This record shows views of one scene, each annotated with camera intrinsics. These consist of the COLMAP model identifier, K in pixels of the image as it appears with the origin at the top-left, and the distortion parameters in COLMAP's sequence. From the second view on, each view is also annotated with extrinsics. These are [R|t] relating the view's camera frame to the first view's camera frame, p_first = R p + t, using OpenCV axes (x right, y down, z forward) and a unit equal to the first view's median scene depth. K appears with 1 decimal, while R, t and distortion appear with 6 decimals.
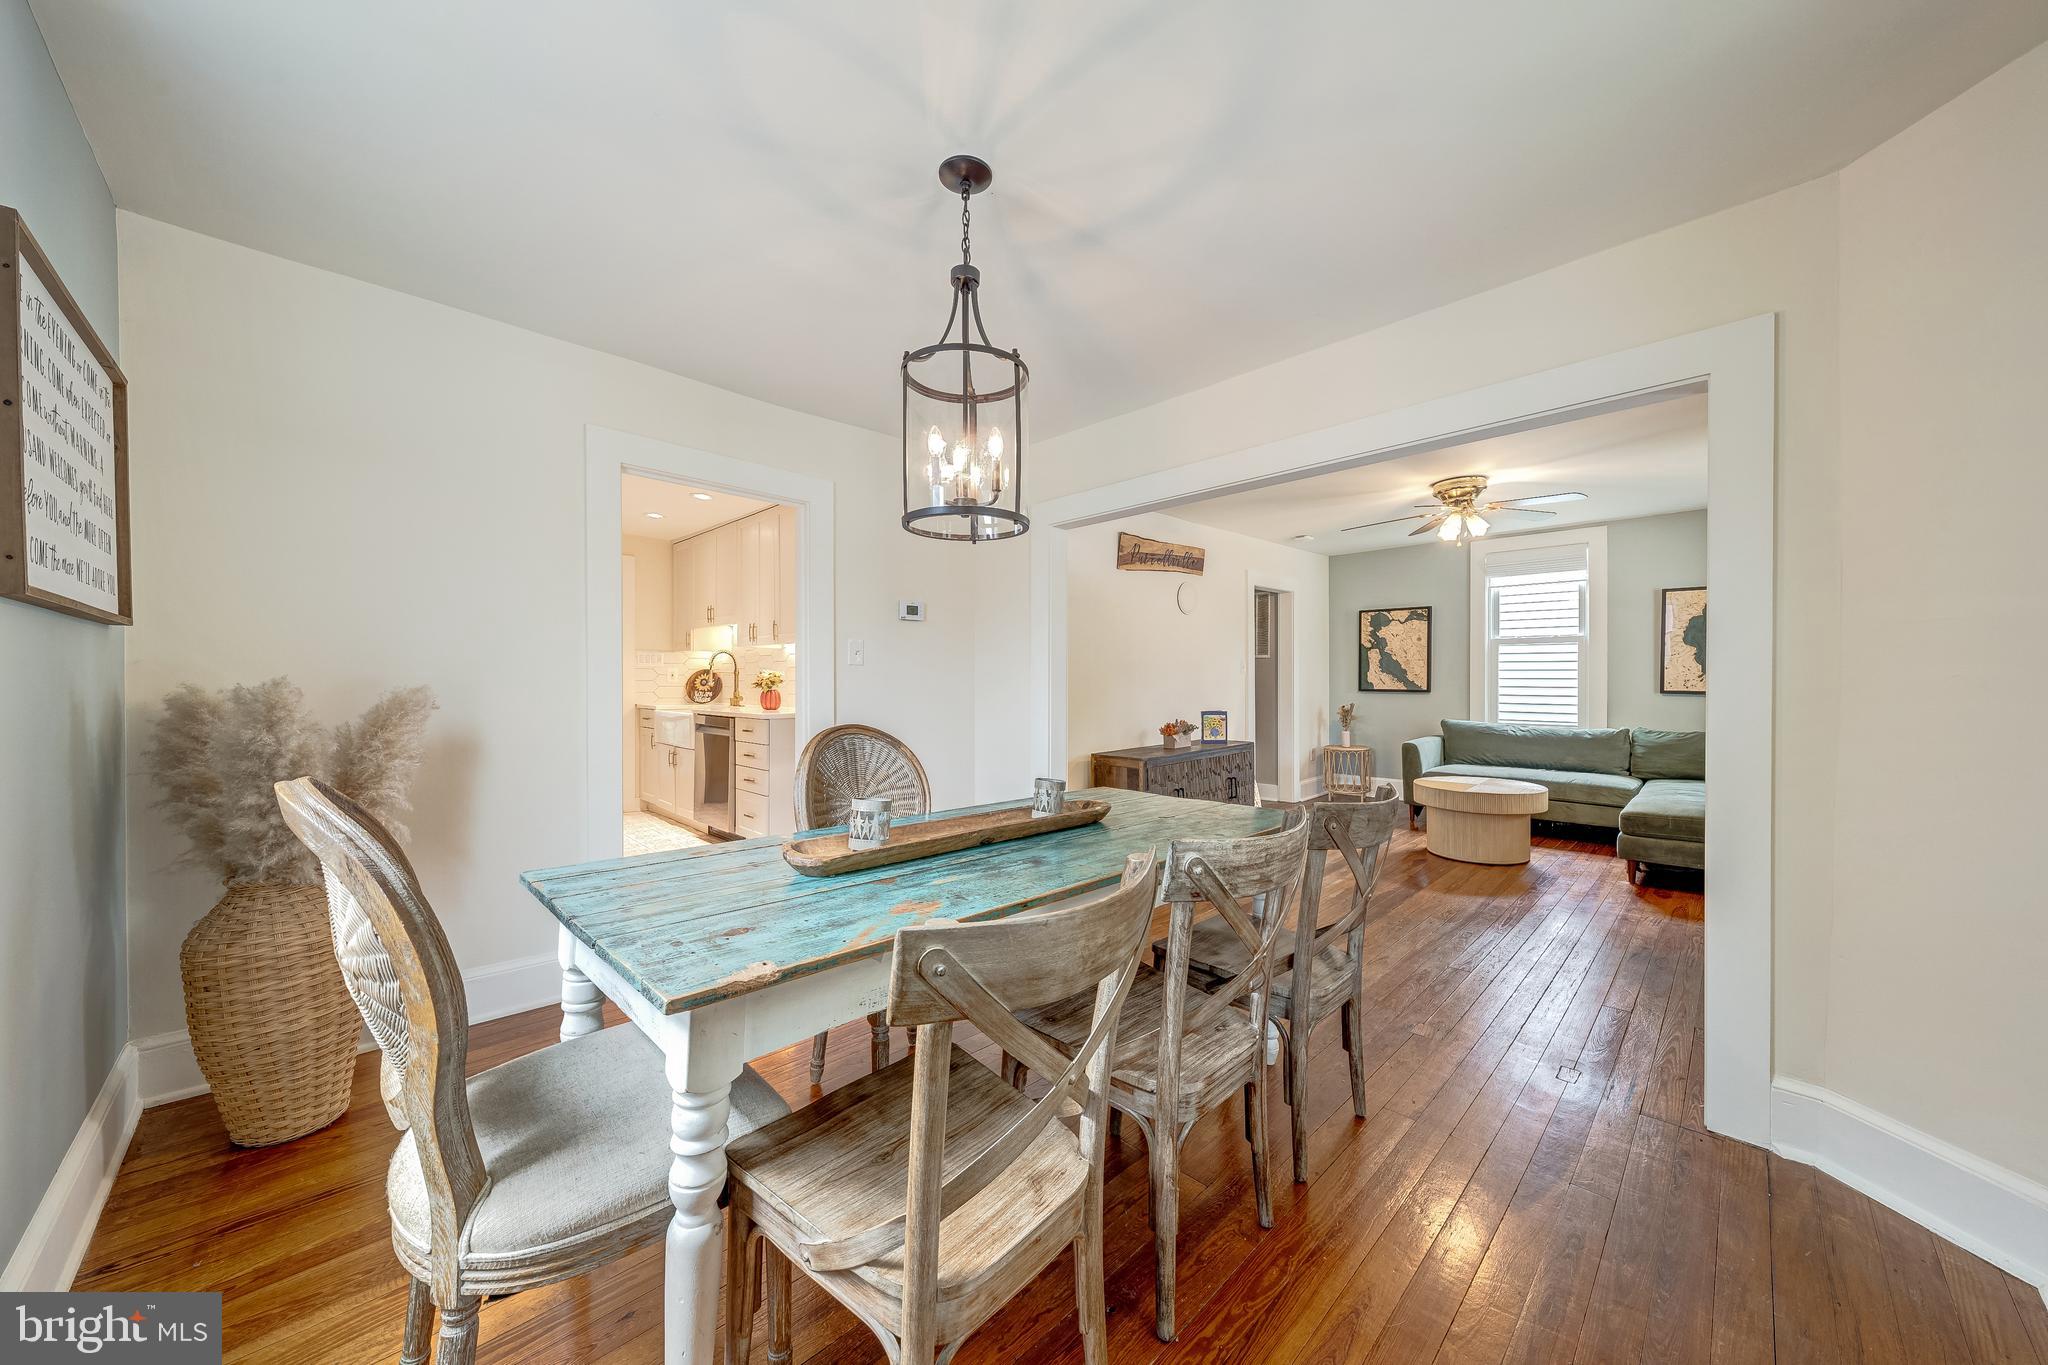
lens RADIAL K [[717.3, 0, 1028.5], [0, 717.3, 682.8], [0, 0, 1]] dist [-0.001775, -0.000098]
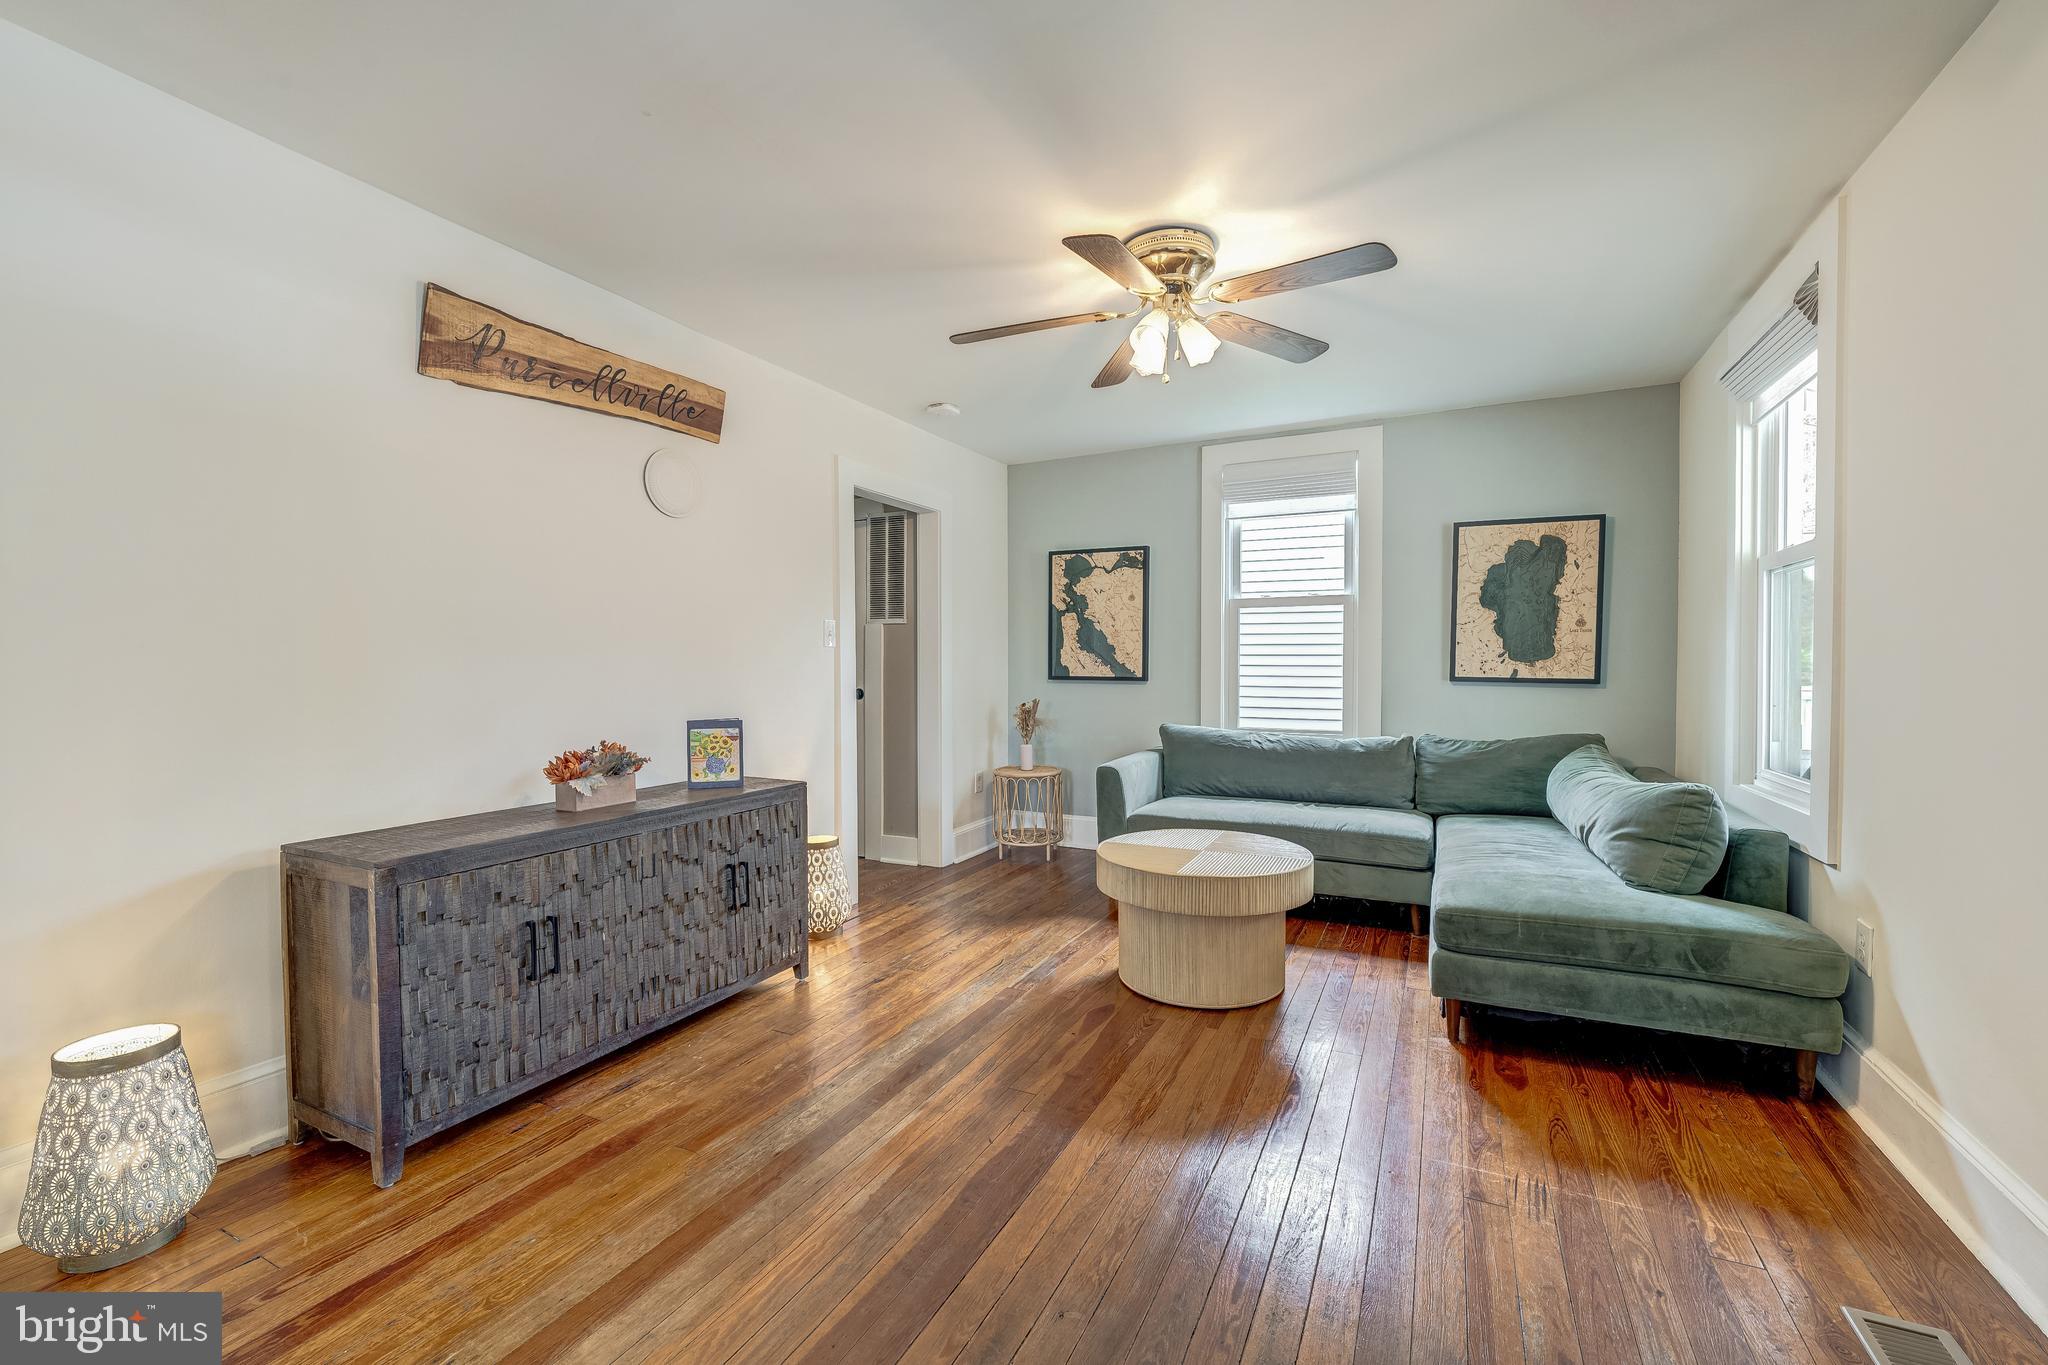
lens RADIAL K [[880.0, 0, 1019.5], [0, 880.0, 681.4], [0, 0, 1]] dist [0.001664, 0.000101]
pose [[0.945807, -0.001860, 0.324724, 0.224665], [-0.001206, 0.999957, 0.009241, 0.007413], [-0.324727, -0.009132, 0.945764, 0.334264]]
